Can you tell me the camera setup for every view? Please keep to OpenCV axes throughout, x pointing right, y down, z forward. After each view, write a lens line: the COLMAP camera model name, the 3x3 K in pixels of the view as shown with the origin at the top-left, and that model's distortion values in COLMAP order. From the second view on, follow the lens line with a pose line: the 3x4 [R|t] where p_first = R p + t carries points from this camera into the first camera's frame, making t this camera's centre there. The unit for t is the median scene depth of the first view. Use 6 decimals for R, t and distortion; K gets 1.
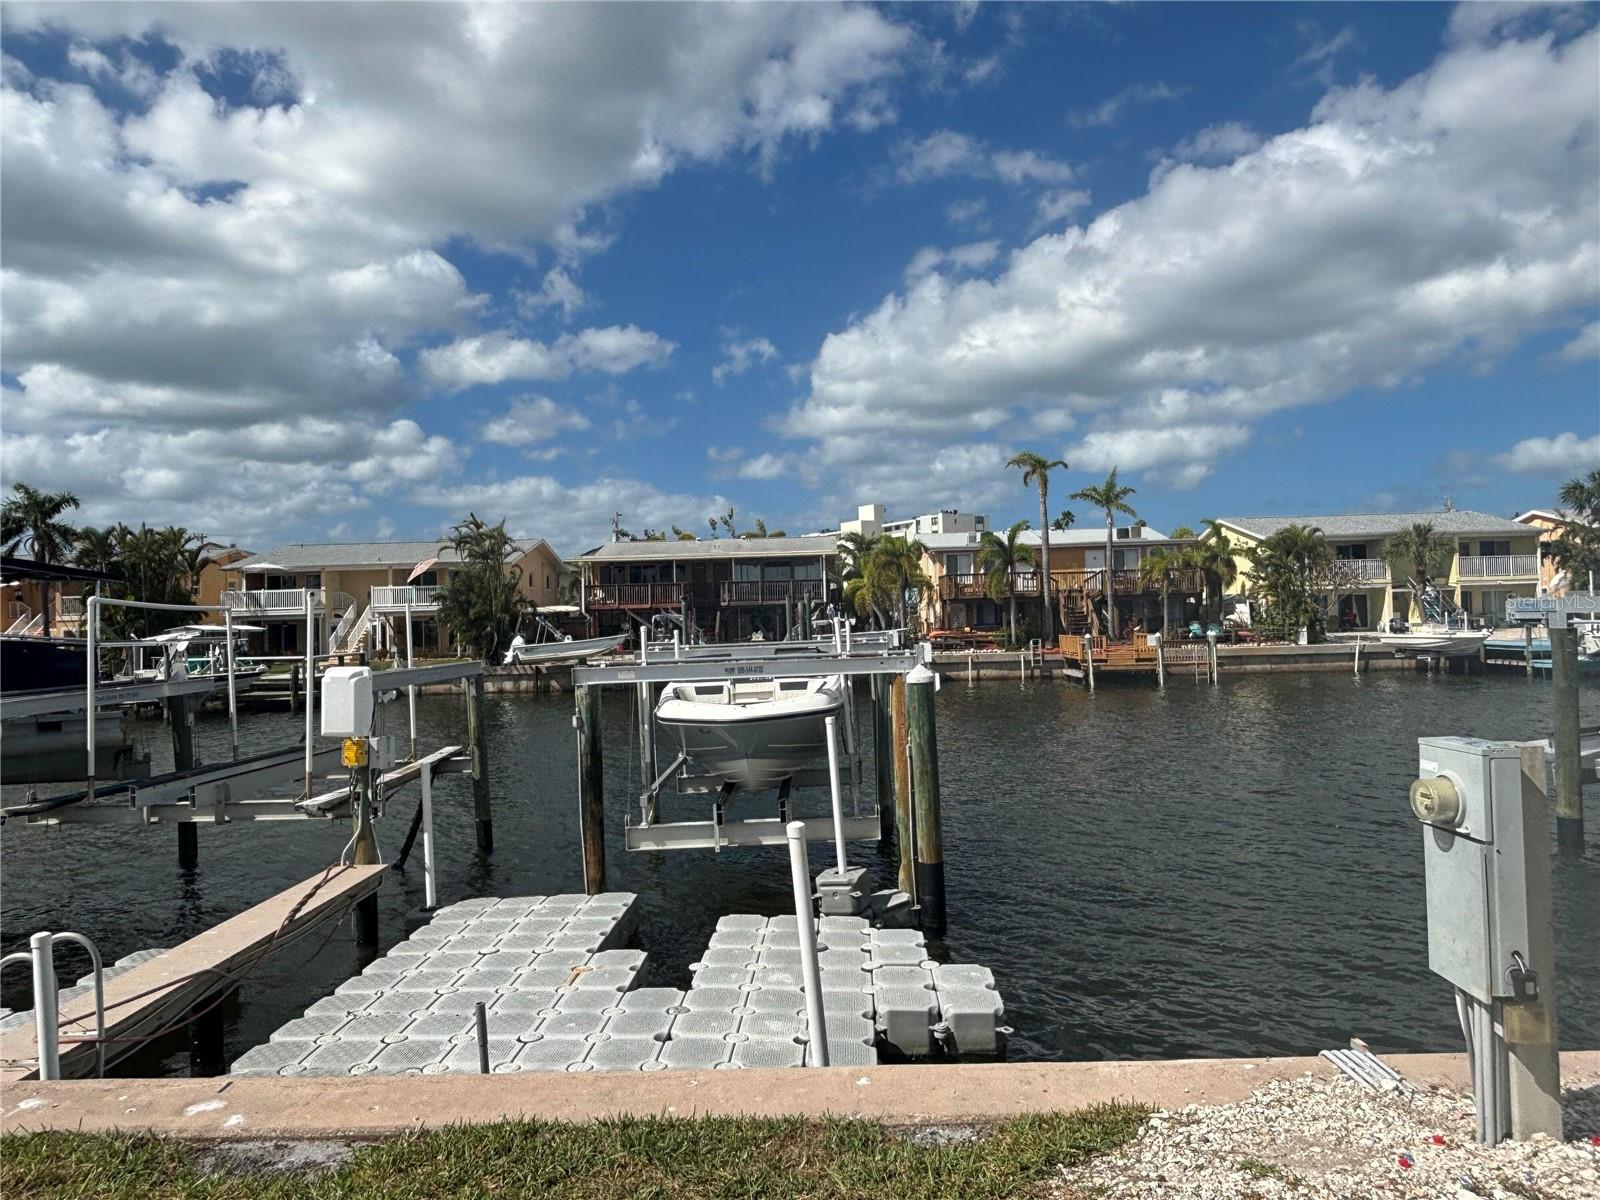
lens RADIAL K [[1126.5, 0, 800.0], [0, 1126.5, 600.0], [0, 0, 1]] dist [0.000682, 0.000204]
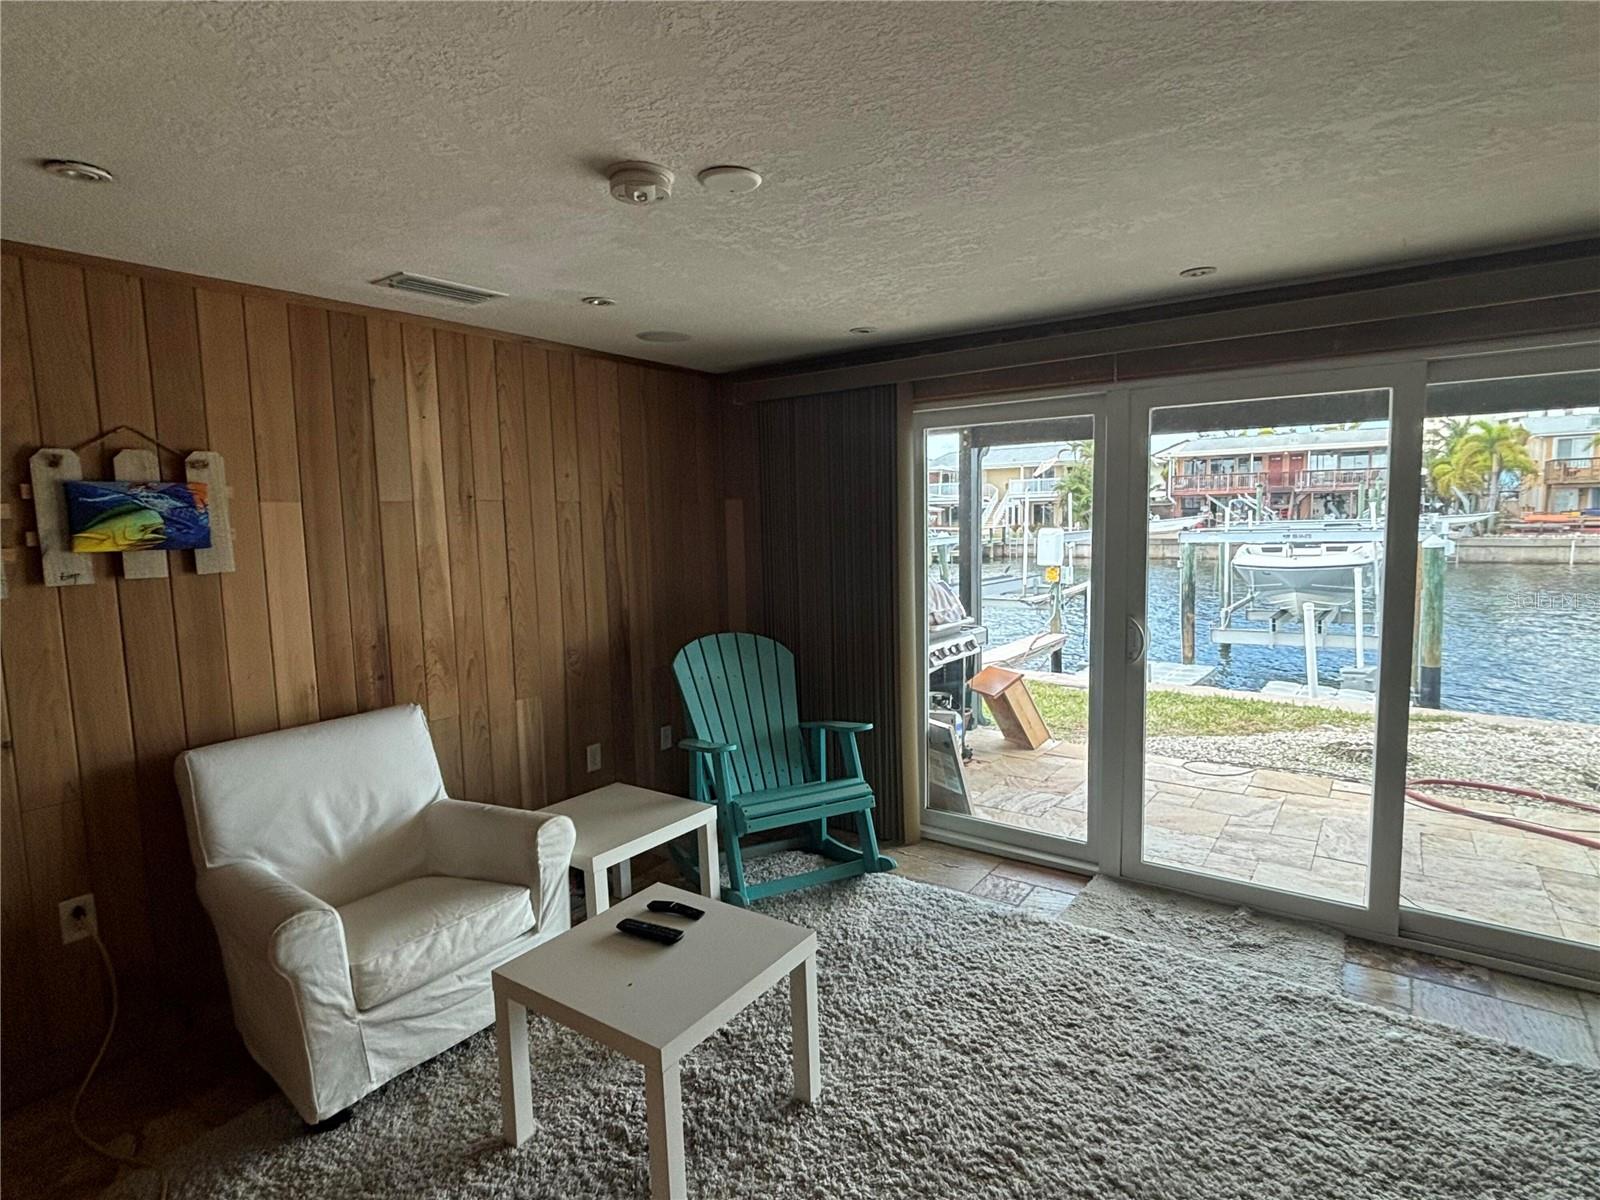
lens RADIAL K [[832.9, 0, 800.0], [0, 832.9, 600.0], [0, 0, 1]] dist [-0.014065, -0.000106]
pose [[0.822452, 0.066167, -0.564972, 0.030608], [0.009707, 0.991435, 0.130243, -0.005601], [0.568751, -0.112603, 0.814766, -0.274462]]
